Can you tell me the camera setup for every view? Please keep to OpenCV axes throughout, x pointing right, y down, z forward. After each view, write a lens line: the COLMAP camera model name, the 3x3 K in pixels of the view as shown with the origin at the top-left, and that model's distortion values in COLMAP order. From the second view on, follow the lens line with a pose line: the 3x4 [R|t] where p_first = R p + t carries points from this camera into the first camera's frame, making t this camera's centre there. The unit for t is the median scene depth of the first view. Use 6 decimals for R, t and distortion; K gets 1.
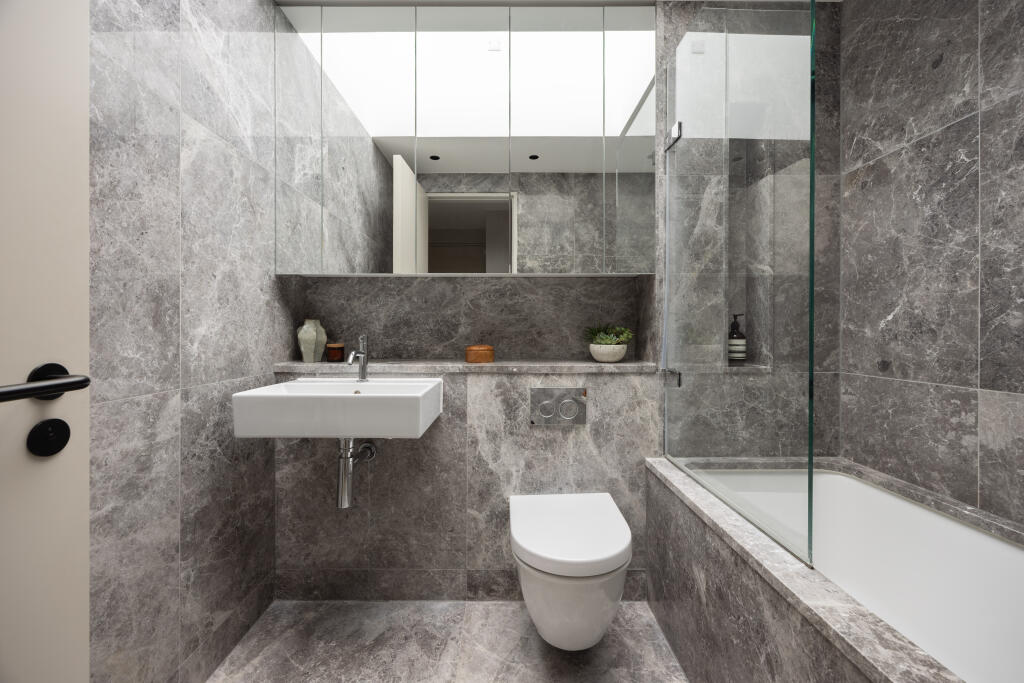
lens RADIAL K [[400.5, 0, 504.3], [0, 400.5, 336.1], [0, 0, 1]] dist [-0.001334, -0.000056]
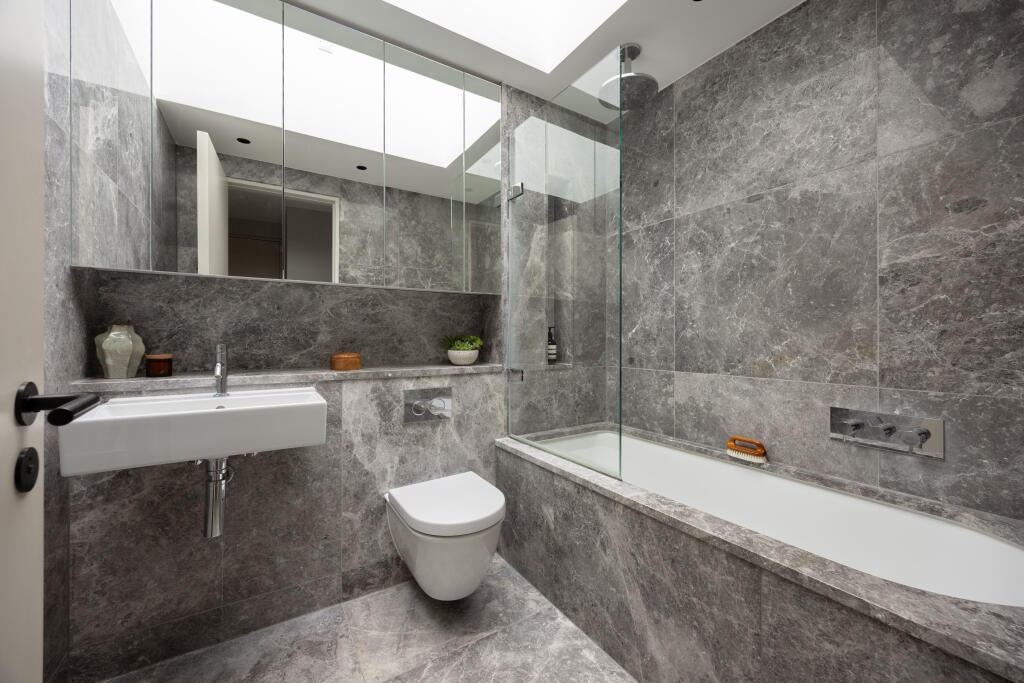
lens RADIAL K [[400.5, 0, 505.4], [0, 400.5, 342.8], [0, 0, 1]] dist [-0.001334, -0.000056]
pose [[0.852131, -0.006328, 0.523290, -0.284334], [0.006081, 0.999979, 0.002190, -0.003756], [-0.523293, 0.001316, 0.852152, -0.098646]]
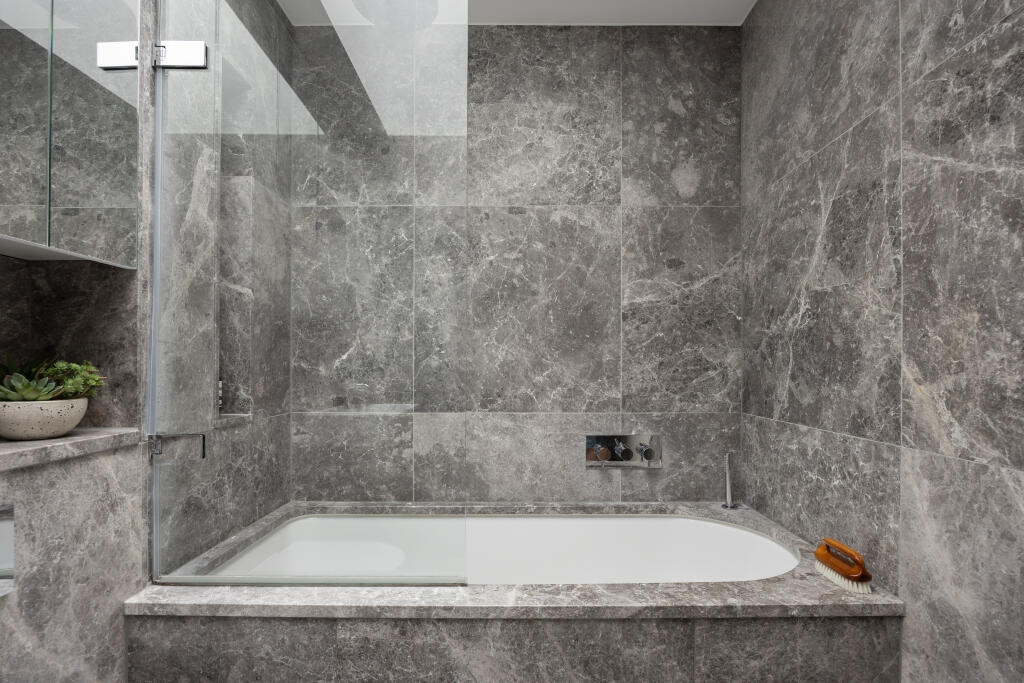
lens RADIAL K [[489.2, 0, 504.1], [0, 489.2, 370.4], [0, 0, 1]] dist [-0.018893, 0.001979]
pose [[-0.003982, -0.007884, 0.999961, -0.312701], [0.009134, 0.999927, 0.007920, -0.013530], [-0.999950, 0.009165, -0.003909, 0.483376]]
